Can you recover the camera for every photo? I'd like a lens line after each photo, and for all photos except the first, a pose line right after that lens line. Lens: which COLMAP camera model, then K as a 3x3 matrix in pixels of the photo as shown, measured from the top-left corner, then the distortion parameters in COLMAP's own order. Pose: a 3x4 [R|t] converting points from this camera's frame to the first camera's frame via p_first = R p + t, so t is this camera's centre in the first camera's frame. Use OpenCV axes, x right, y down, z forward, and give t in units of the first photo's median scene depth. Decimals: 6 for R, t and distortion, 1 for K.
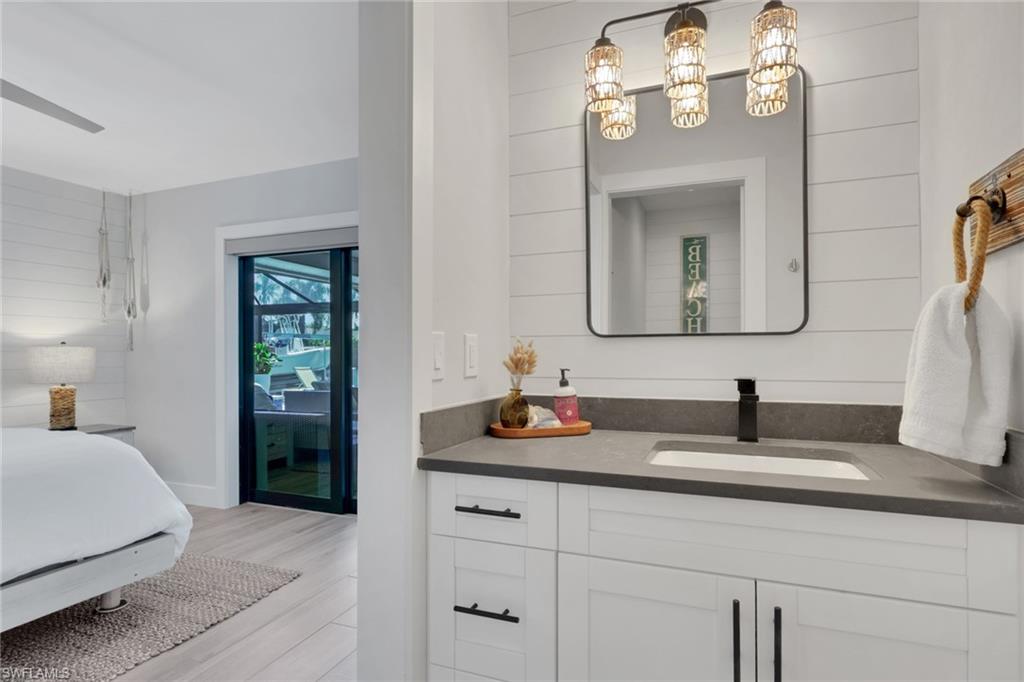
lens RADIAL K [[524.2, 0, 516.5], [0, 524.2, 333.8], [0, 0, 1]] dist [-0.000504, -0.000088]
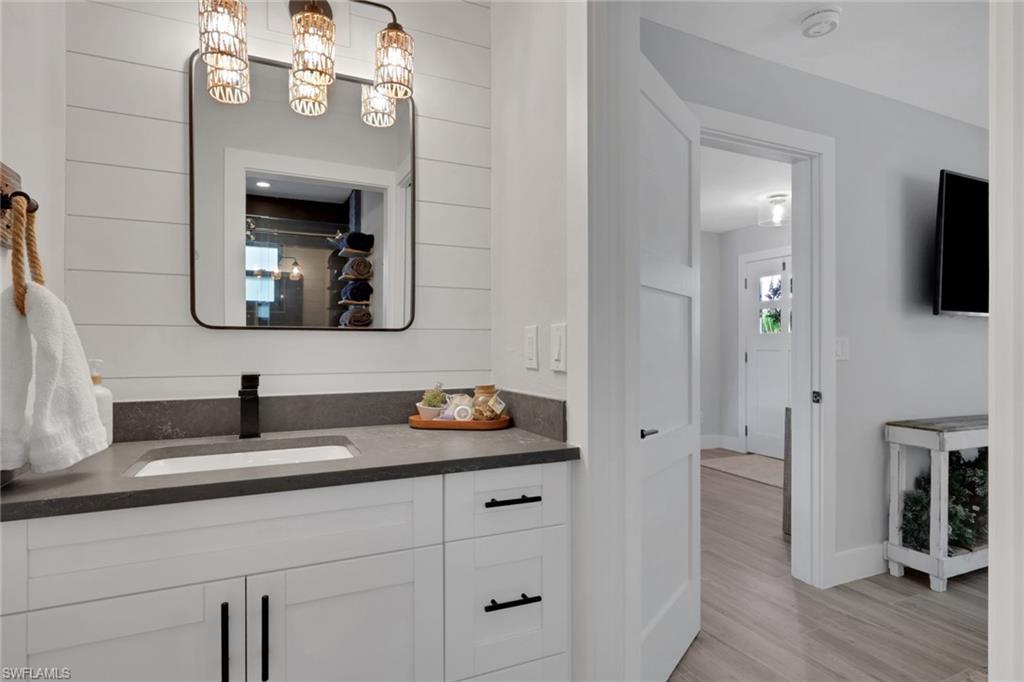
lens RADIAL K [[524.2, 0, 516.5], [0, 524.2, 333.8], [0, 0, 1]] dist [-0.000504, -0.000088]
pose [[0.700400, 0.021736, 0.713419, -0.102663], [-0.029017, 0.999577, -0.001967, 0.002746], [-0.713160, -0.019323, 0.700735, 0.039779]]
